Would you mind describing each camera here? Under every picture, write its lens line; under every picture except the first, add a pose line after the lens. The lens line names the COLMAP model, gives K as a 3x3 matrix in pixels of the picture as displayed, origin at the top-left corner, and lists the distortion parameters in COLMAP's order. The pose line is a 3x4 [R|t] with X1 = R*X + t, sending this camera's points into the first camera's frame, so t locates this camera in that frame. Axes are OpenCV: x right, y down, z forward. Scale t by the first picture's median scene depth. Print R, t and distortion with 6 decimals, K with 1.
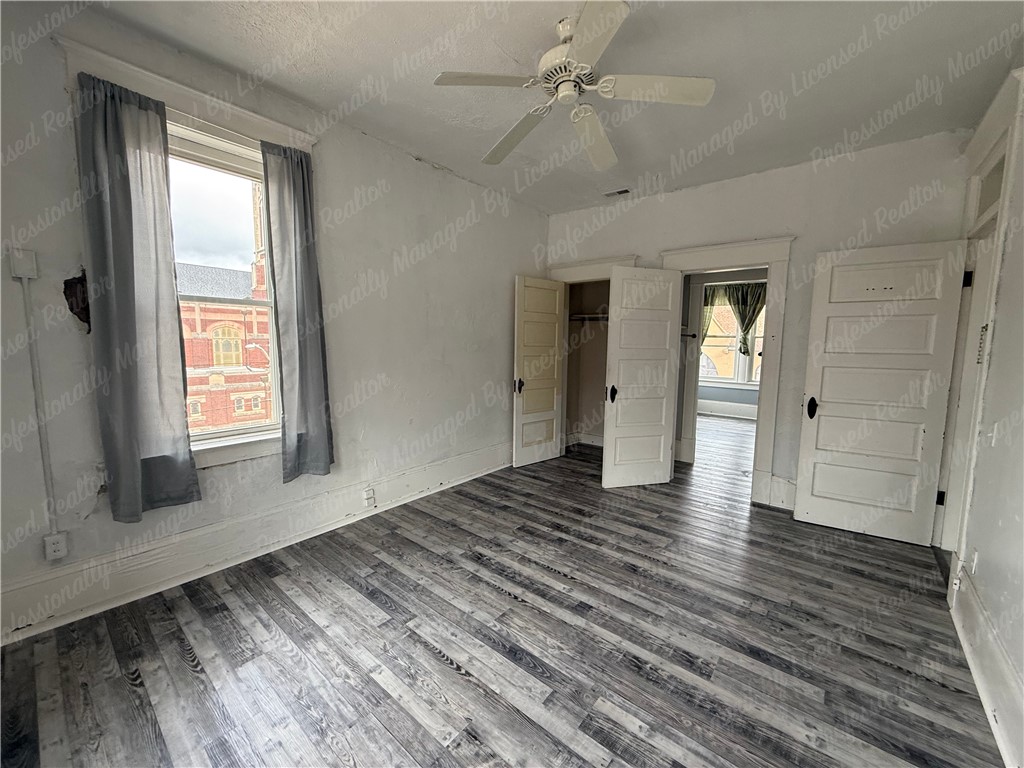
lens RADIAL K [[406.0, 0, 509.1], [0, 406.0, 381.3], [0, 0, 1]] dist [-0.000535, 0.000248]
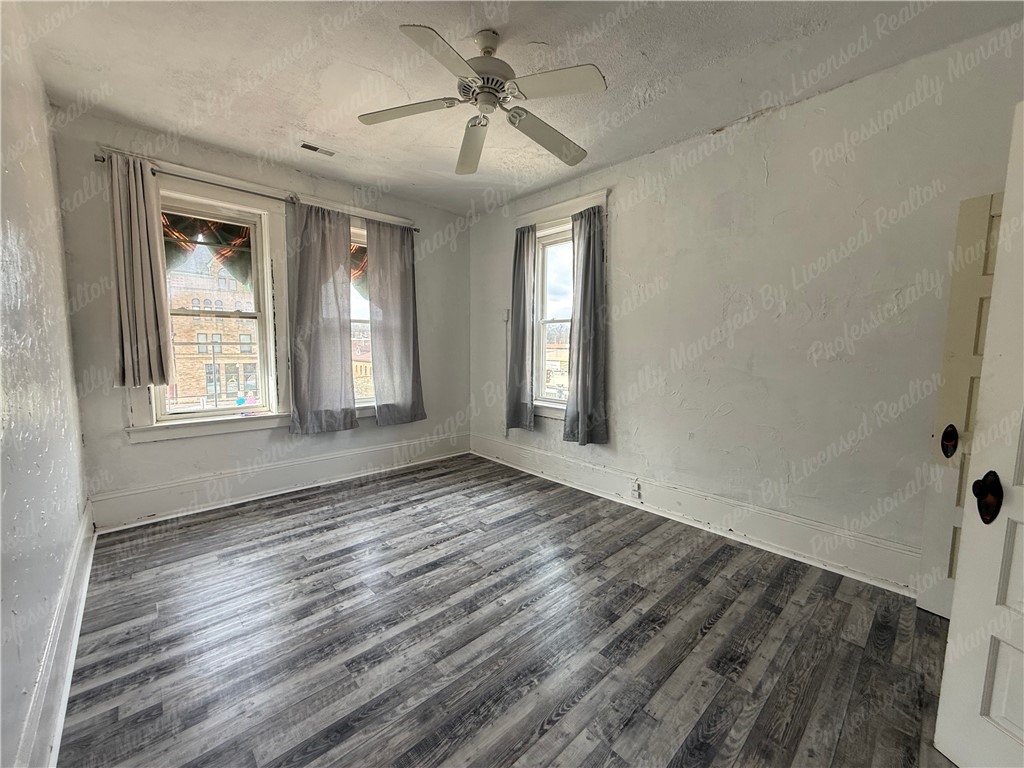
lens RADIAL K [[406.0, 0, 511.8], [0, 406.0, 383.3], [0, 0, 1]] dist [-0.000535, 0.000248]
pose [[-0.123200, 0.079860, -0.989163, 1.090358], [-0.107259, 0.989846, 0.093274, -0.088360], [0.986568, 0.117588, -0.113383, 1.125662]]
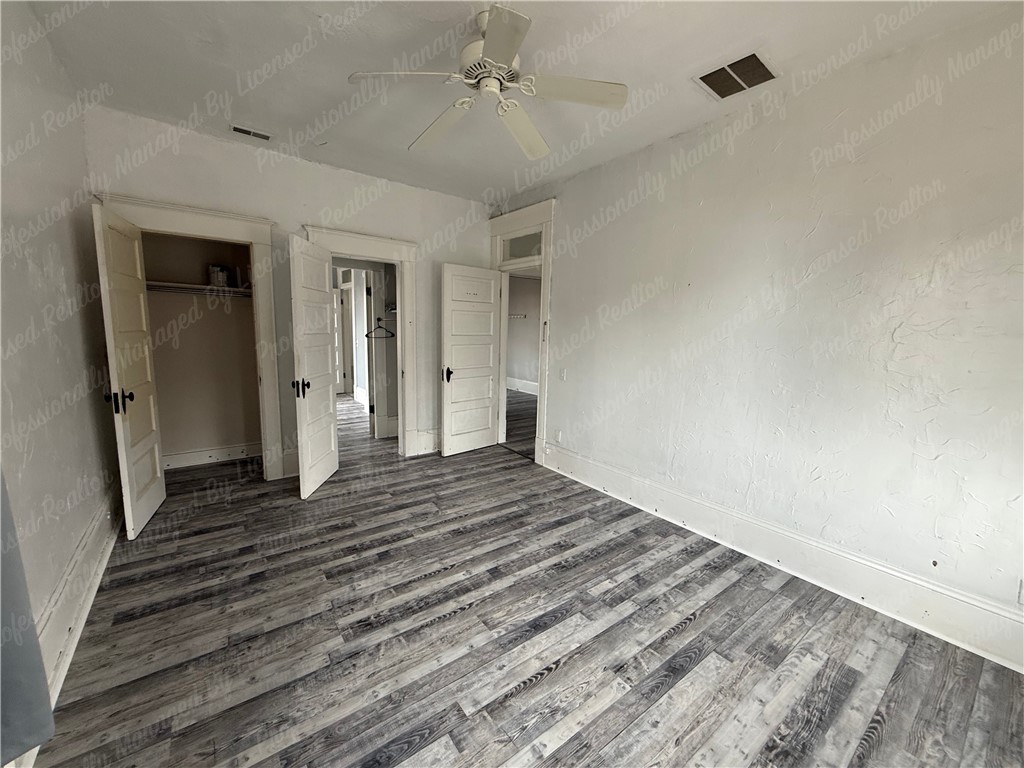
lens RADIAL K [[406.0, 0, 507.1], [0, 406.0, 385.3], [0, 0, 1]] dist [-0.000535, 0.000248]
pose [[0.238793, -0.144260, 0.960295, -0.803460], [0.070060, 0.988886, 0.131134, -0.099963], [-0.968540, 0.035964, 0.246245, 0.657393]]
